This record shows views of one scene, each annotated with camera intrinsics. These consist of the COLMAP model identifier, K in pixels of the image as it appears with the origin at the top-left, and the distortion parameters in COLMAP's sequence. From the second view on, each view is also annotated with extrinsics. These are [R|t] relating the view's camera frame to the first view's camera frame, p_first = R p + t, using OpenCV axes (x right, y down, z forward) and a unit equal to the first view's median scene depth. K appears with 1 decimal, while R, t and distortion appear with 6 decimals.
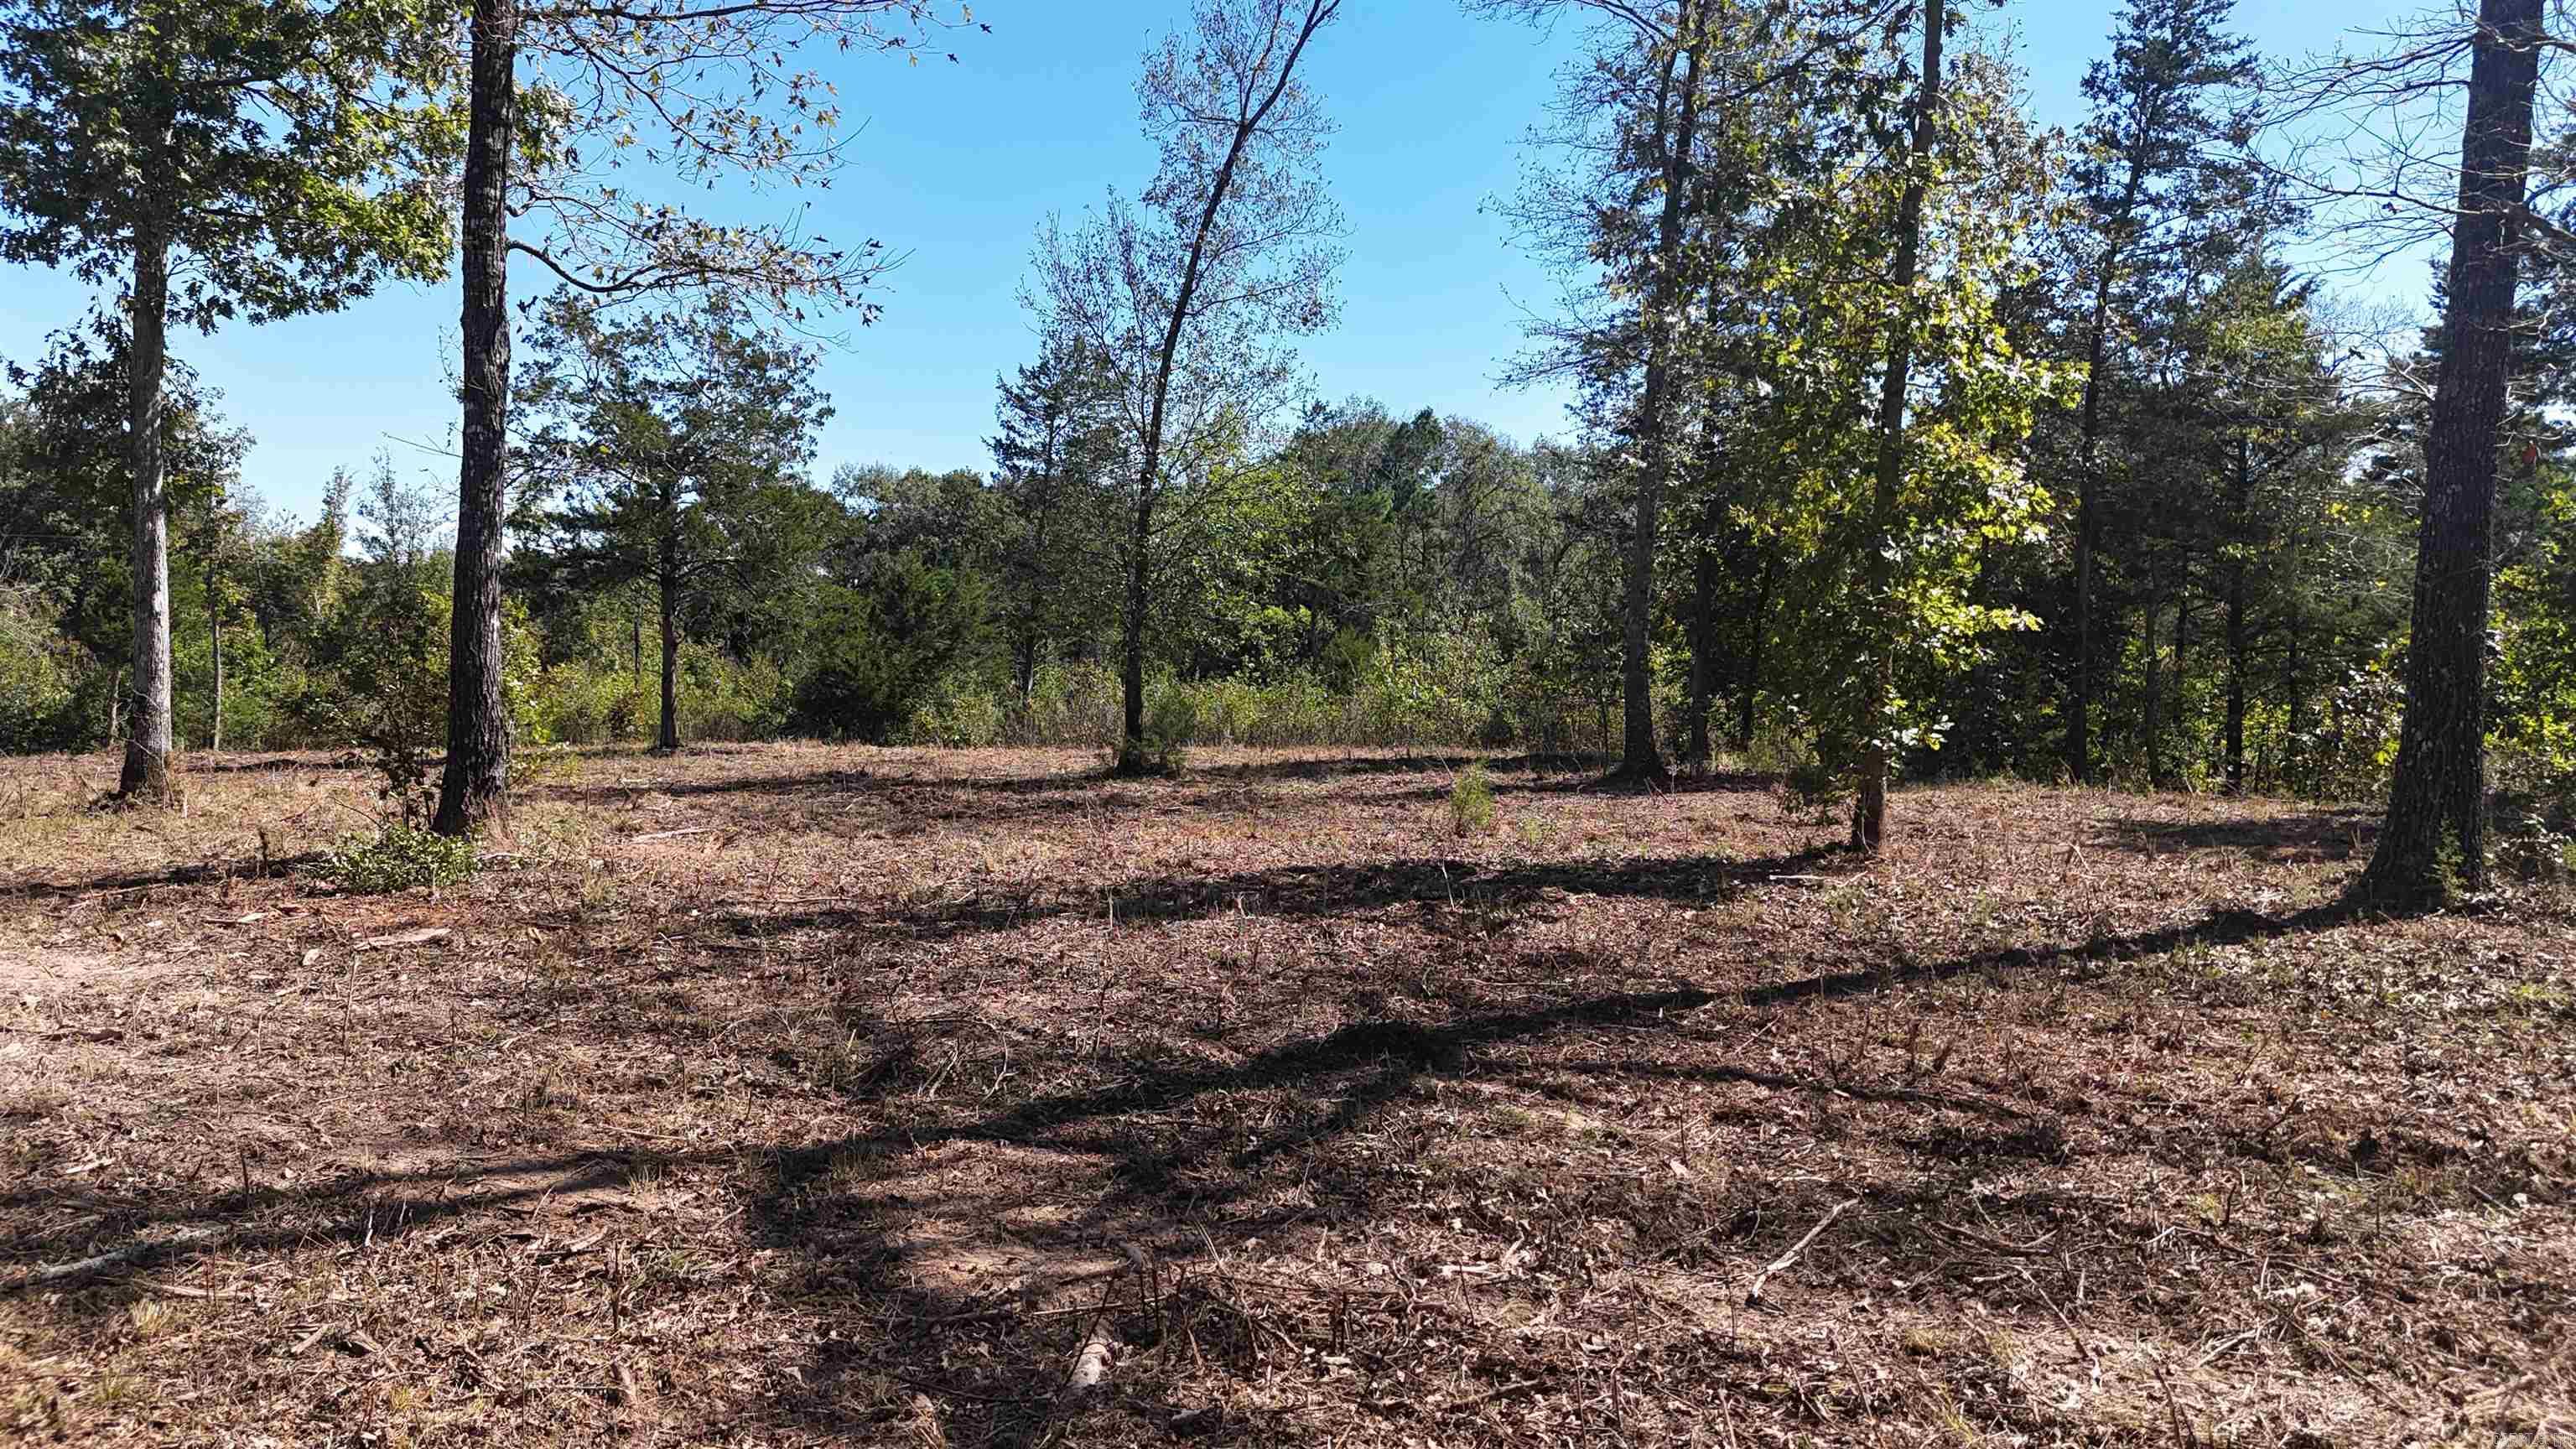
lens RADIAL K [[1872.2, 0, 1274.1], [0, 1872.2, 713.1], [0, 0, 1]] dist [0.067477, -0.070246]
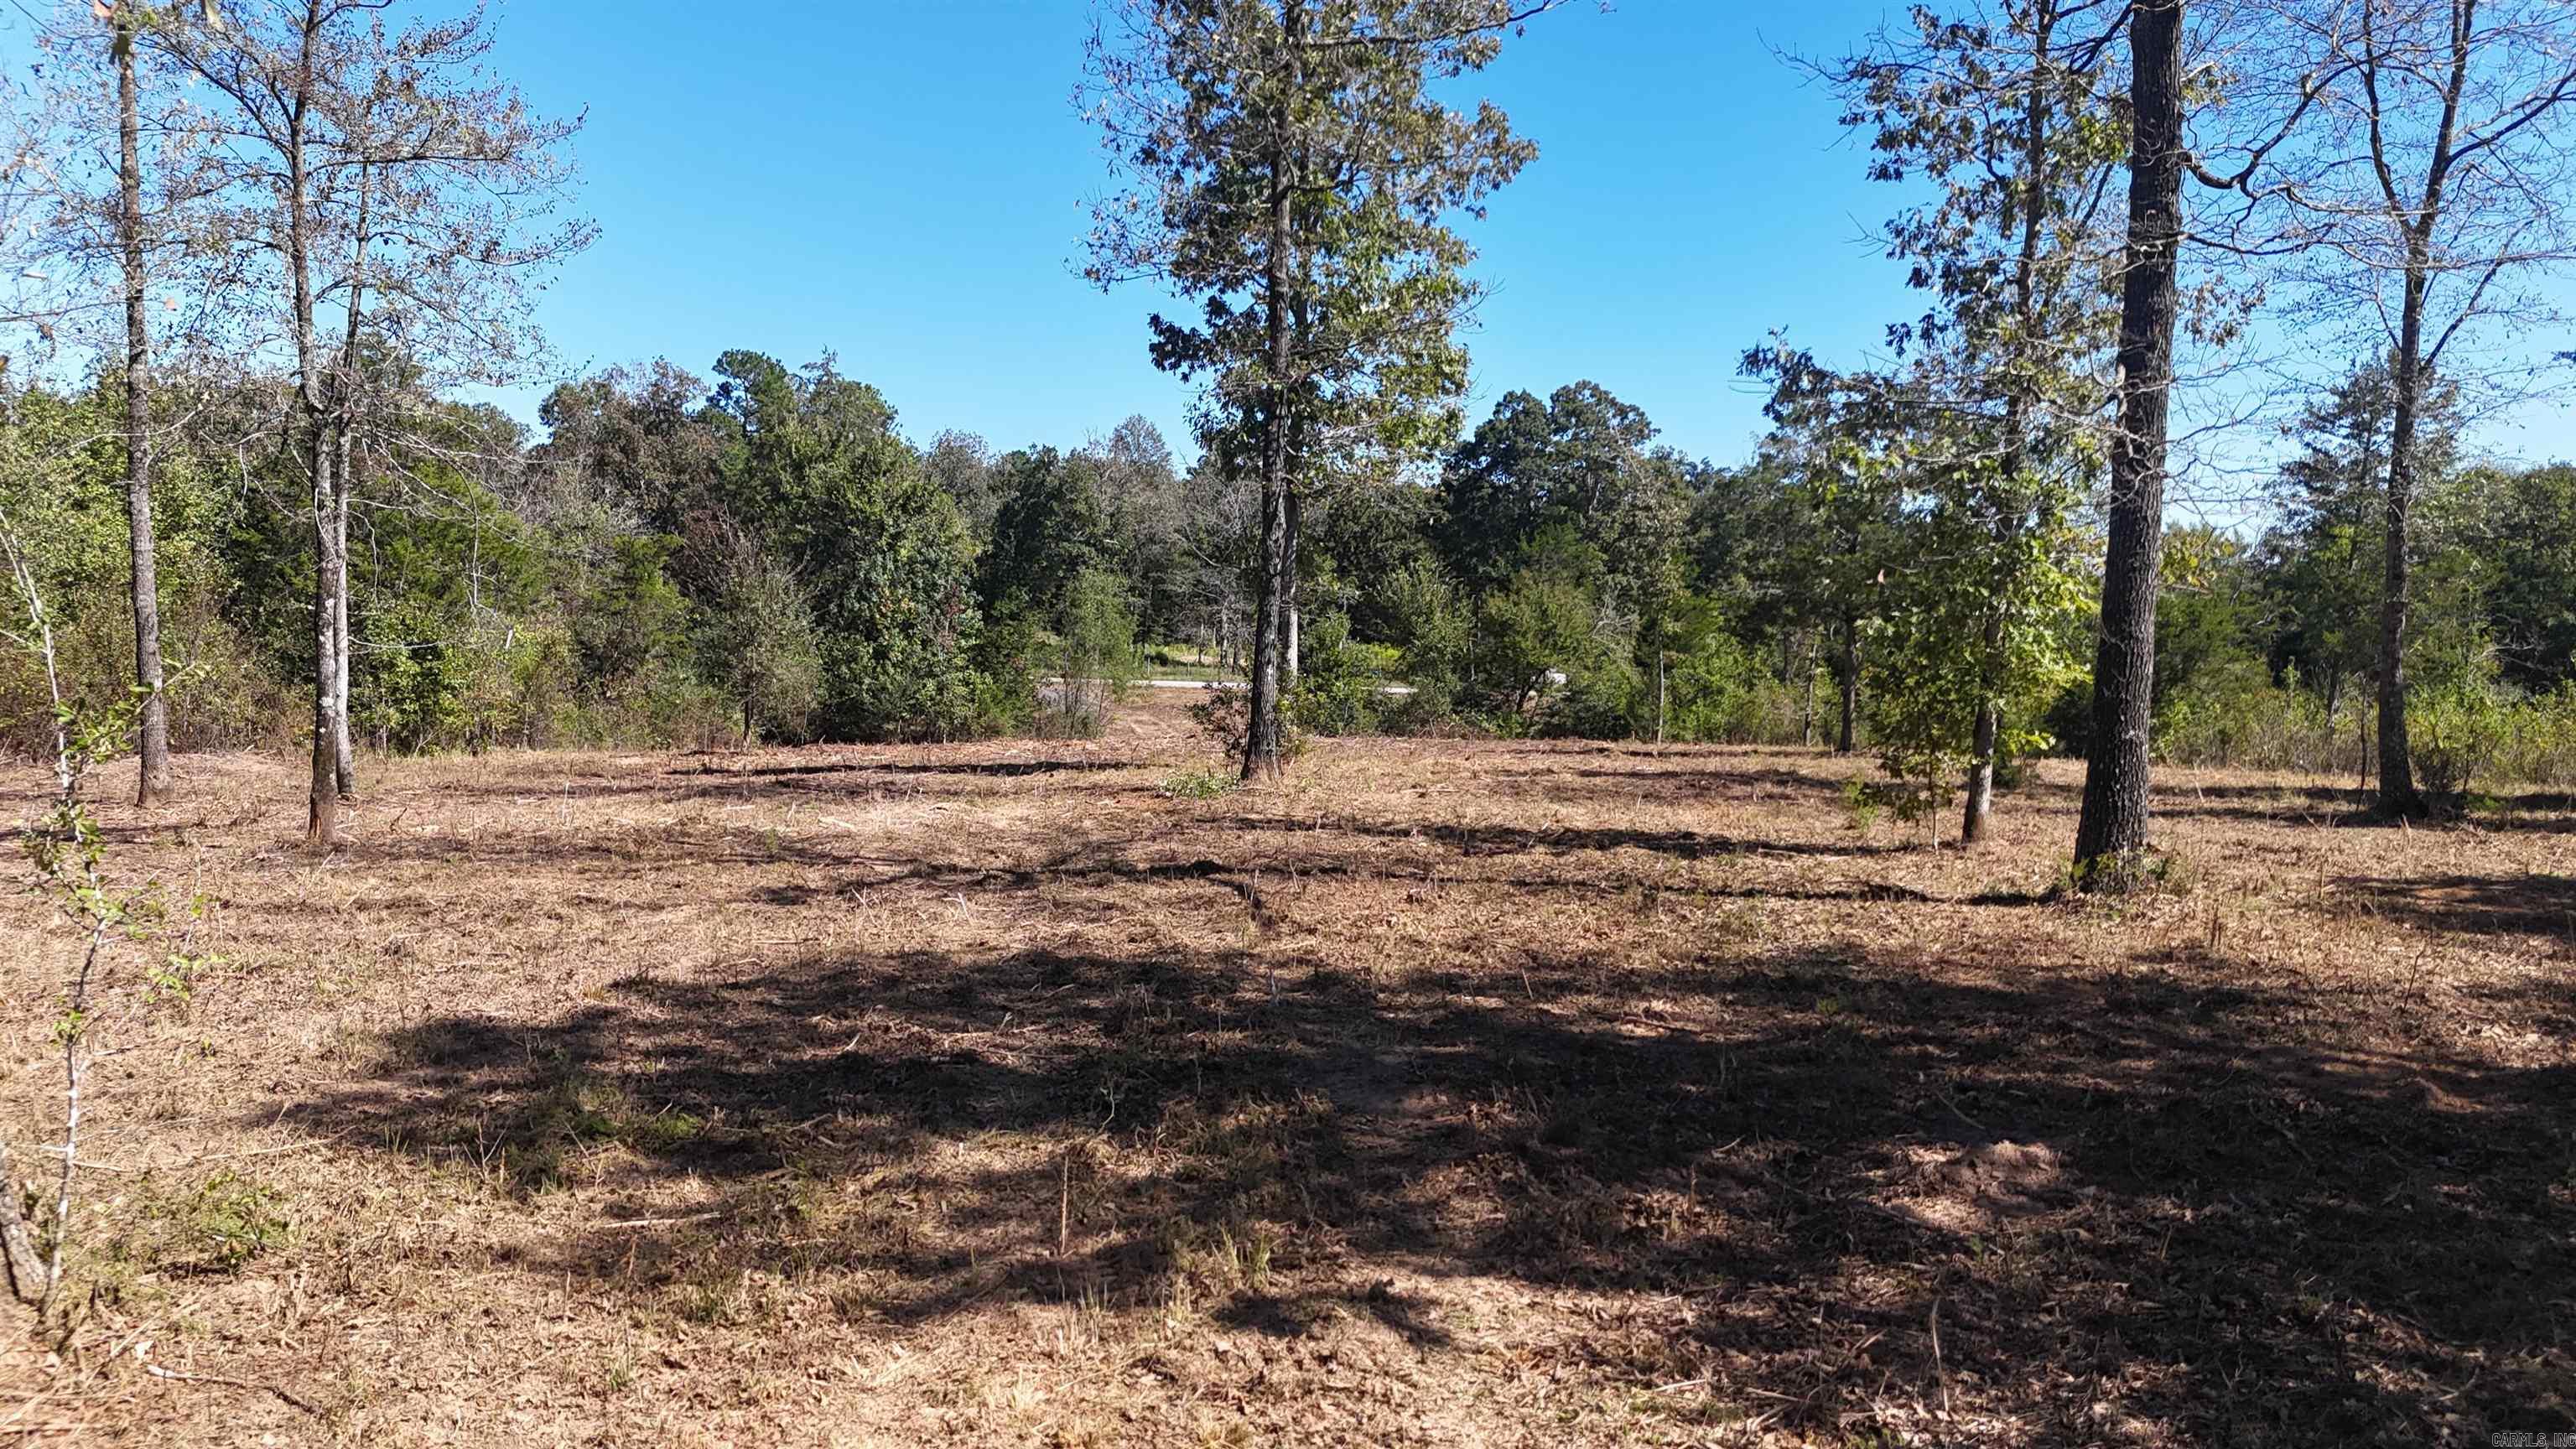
lens RADIAL K [[1872.2, 0, 1302.7], [0, 1872.2, 718.2], [0, 0, 1]] dist [0.067477, -0.070246]
pose [[0.641988, 0.028676, -0.766178, 0.222463], [-0.029471, 0.999485, 0.012714, -0.000522], [0.766148, 0.014417, 0.642502, -0.086783]]
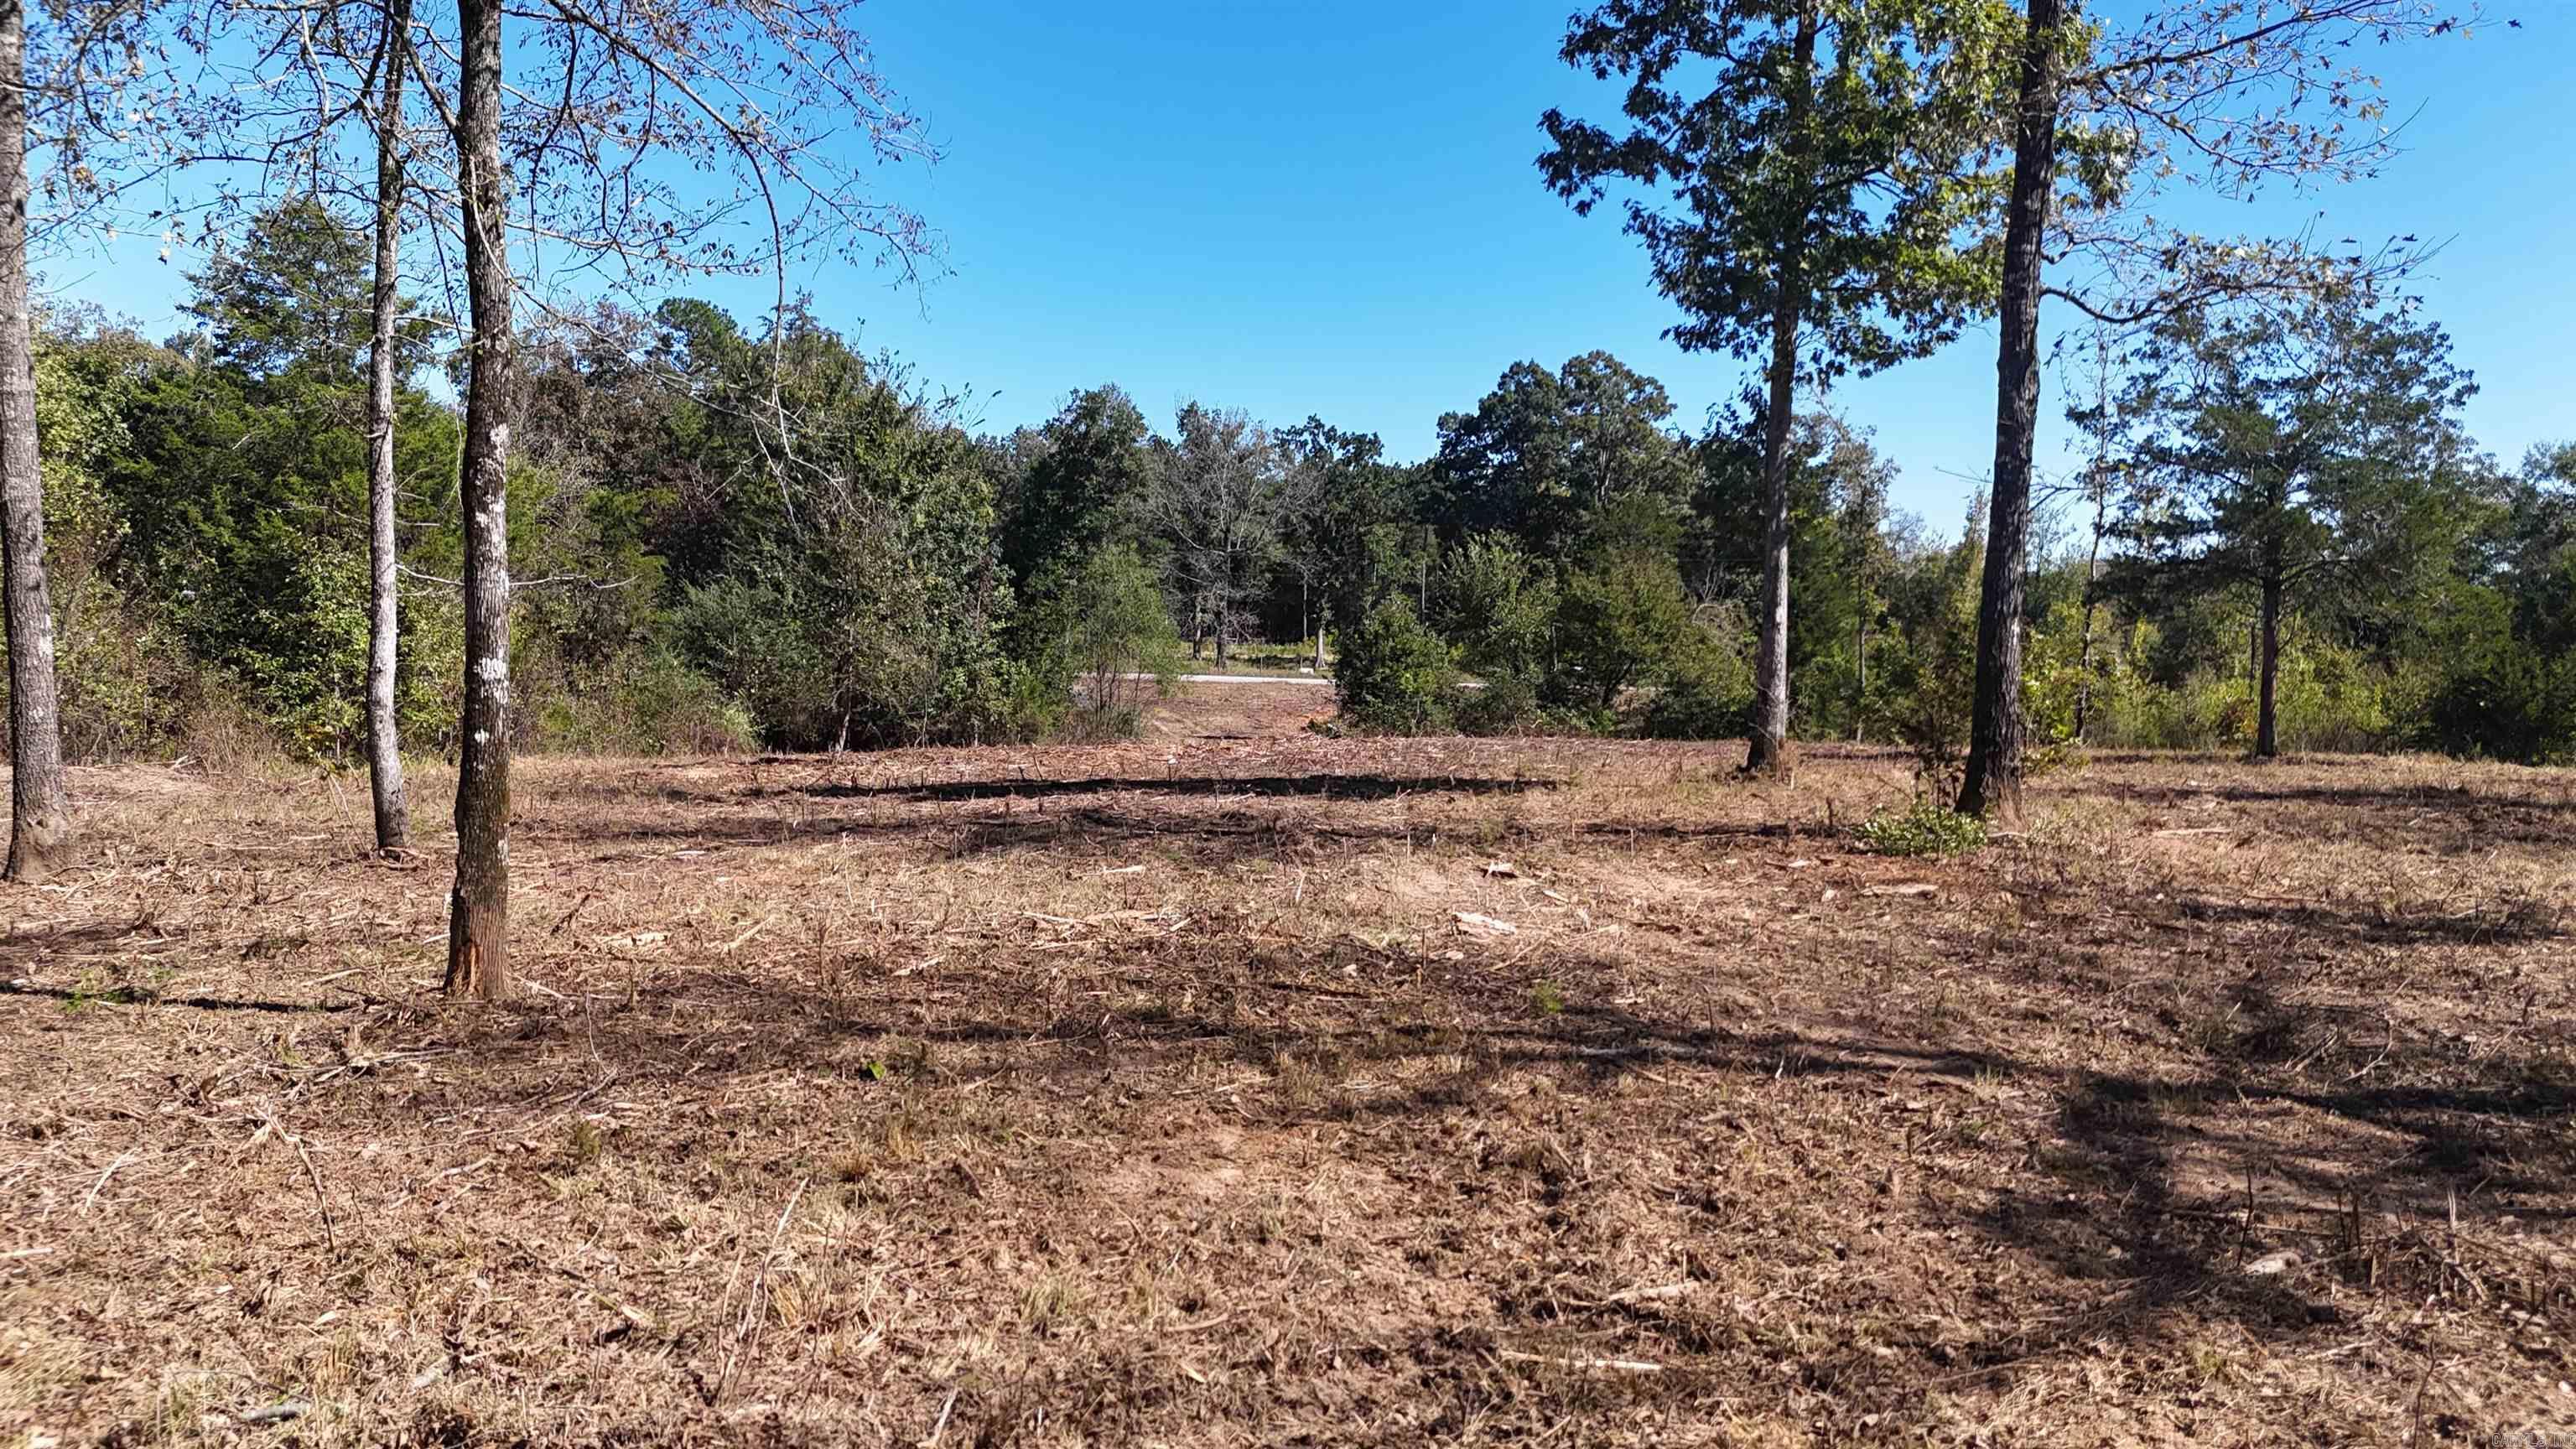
lens RADIAL K [[1872.2, 0, 1299.7], [0, 1872.2, 720.2], [0, 0, 1]] dist [0.067477, -0.070246]
pose [[0.687014, 0.029178, -0.726058, 0.093126], [-0.028888, 0.999500, 0.012833, 0.003694], [0.726069, 0.012158, 0.687514, -0.069262]]
